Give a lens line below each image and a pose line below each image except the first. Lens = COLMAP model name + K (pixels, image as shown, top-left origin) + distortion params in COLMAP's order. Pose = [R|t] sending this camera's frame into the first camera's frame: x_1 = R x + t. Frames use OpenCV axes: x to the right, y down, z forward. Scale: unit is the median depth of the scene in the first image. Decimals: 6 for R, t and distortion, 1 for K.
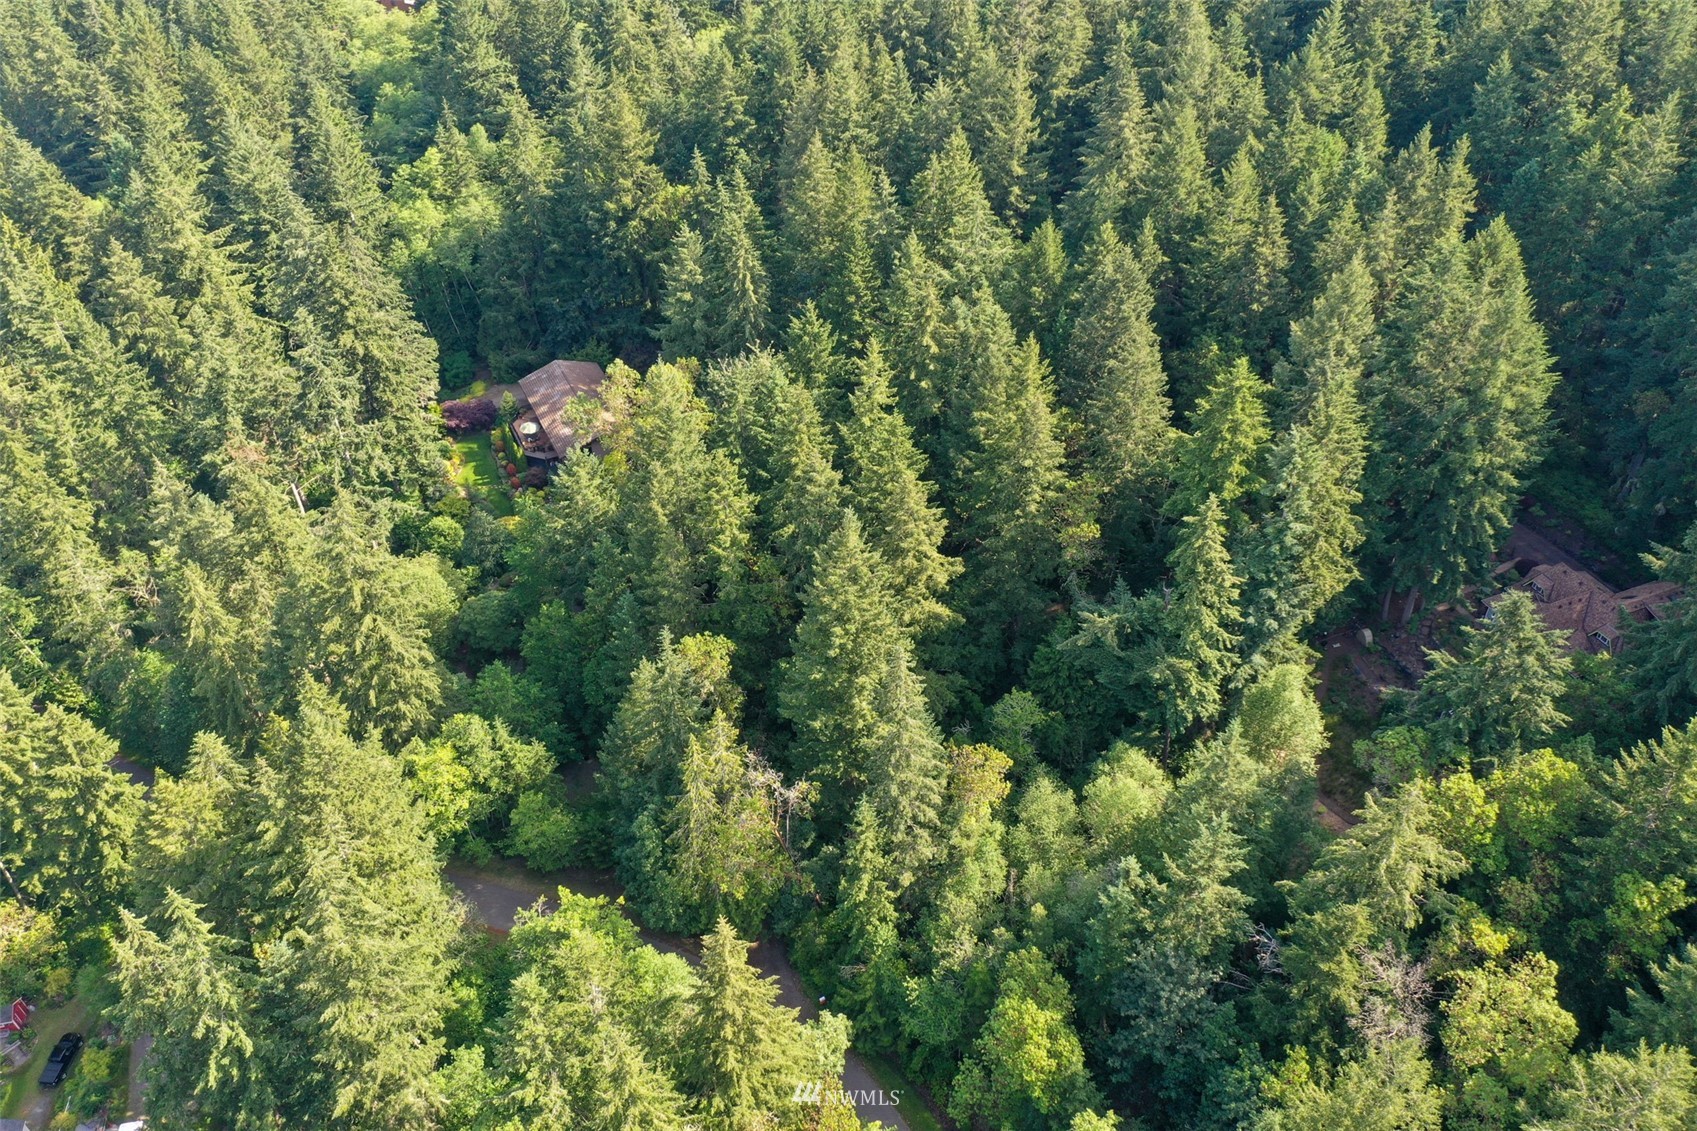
lens RADIAL K [[1339.9, 0, 850.3], [0, 1339.9, 558.5], [0, 0, 1]] dist [-0.004108, 0.006382]
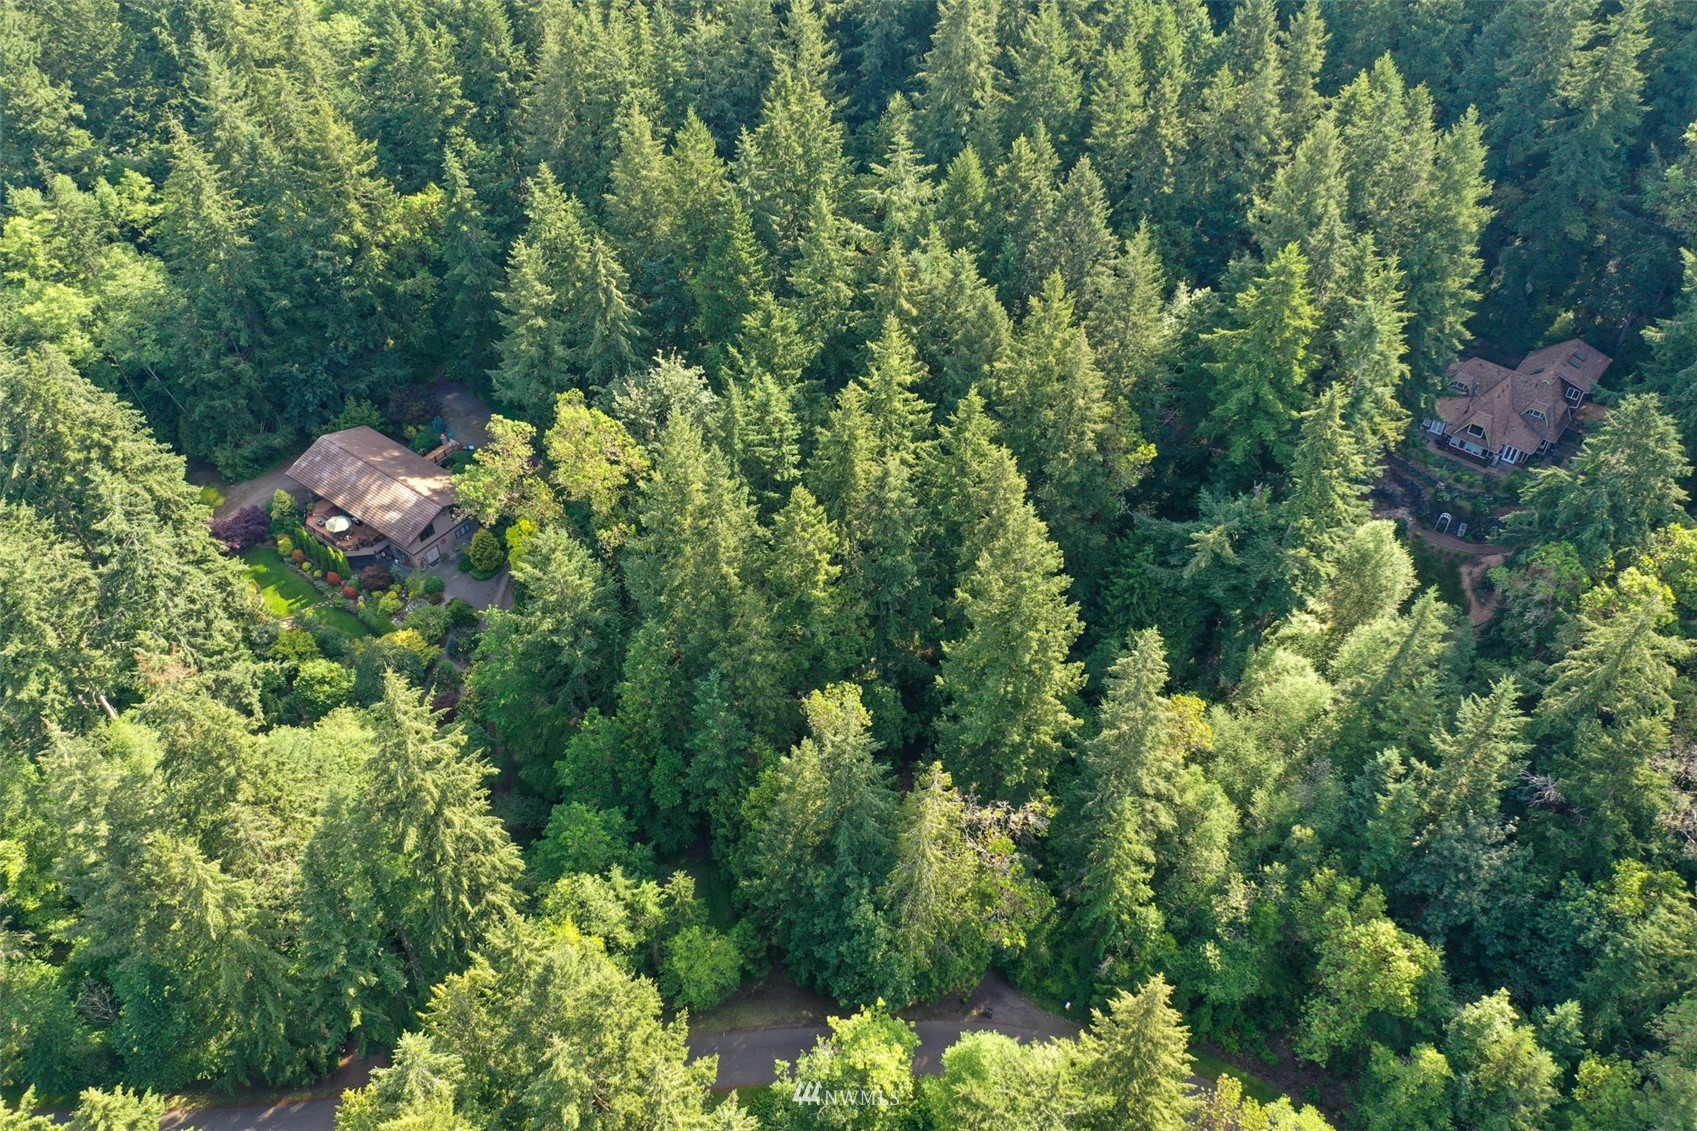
lens RADIAL K [[1339.9, 0, 850.3], [0, 1339.9, 558.5], [0, 0, 1]] dist [-0.004108, 0.006382]
pose [[0.883562, -0.313705, 0.347718, -0.408072], [0.288976, 0.949490, 0.122317, -0.139651], [-0.368526, -0.007593, 0.929586, 0.184369]]
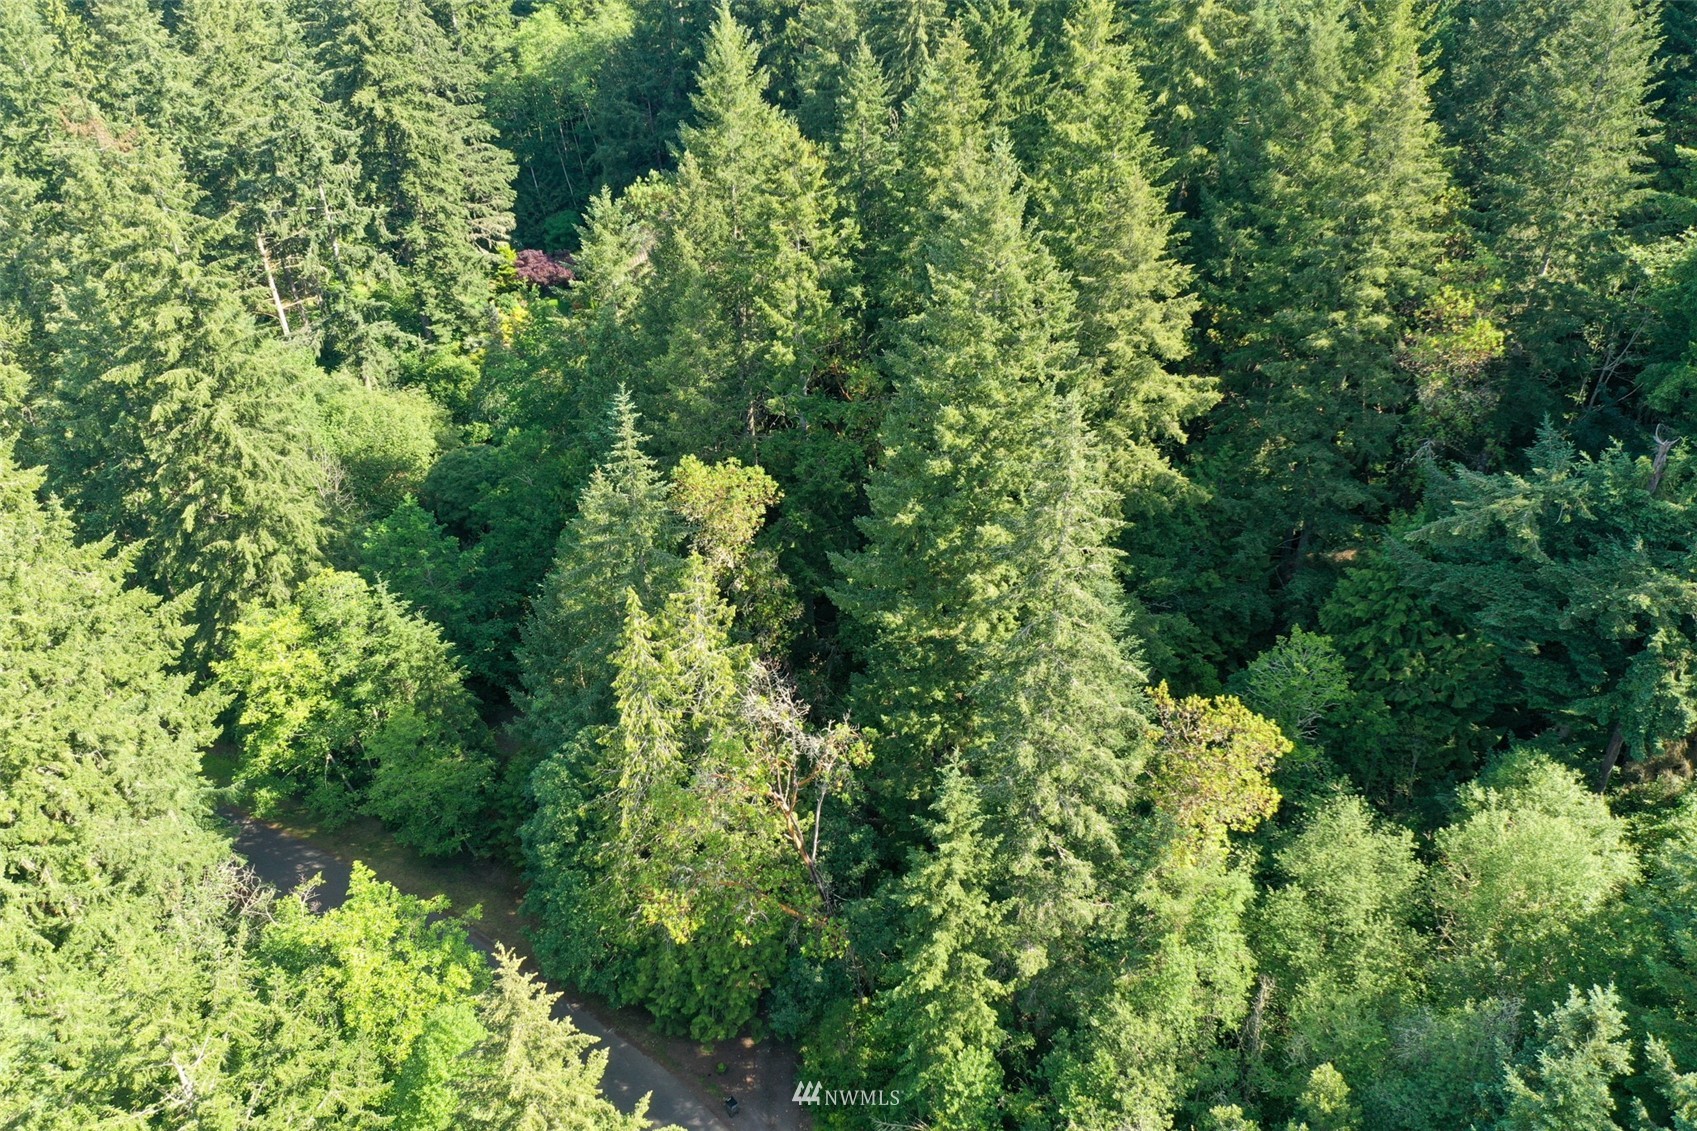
lens RADIAL K [[1339.9, 0, 850.3], [0, 1339.9, 558.5], [0, 0, 1]] dist [-0.004108, 0.006382]
pose [[0.979572, 0.119954, -0.161401, 0.037526], [-0.131490, 0.989328, -0.062766, 0.134817], [0.152149, 0.082707, 0.984891, 0.505432]]
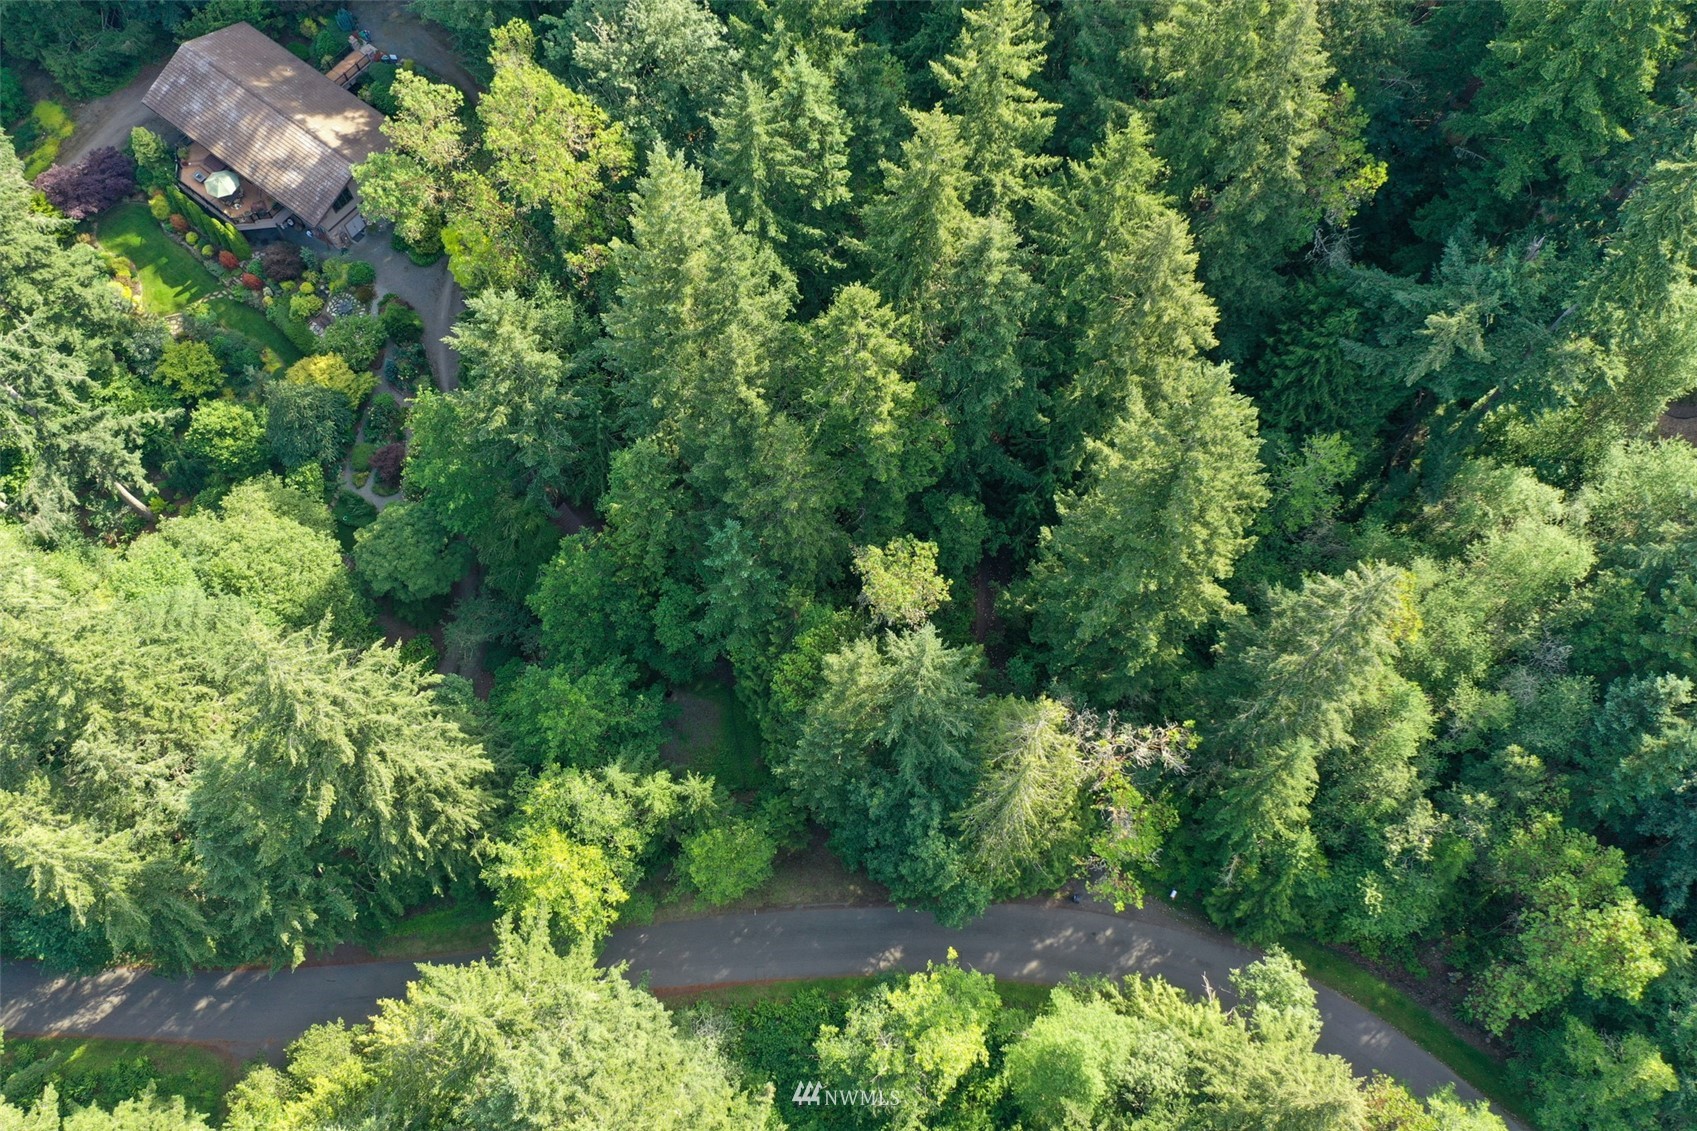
lens RADIAL K [[1326.7, 0, 848.5], [0, 1326.7, 565.5], [0, 0, 1]] dist [0.002370, 0.000316]
pose [[0.893439, -0.411584, 0.179903, -0.263580], [0.282262, 0.825989, 0.487925, -0.271060], [-0.349420, -0.385151, 0.854145, 0.502373]]
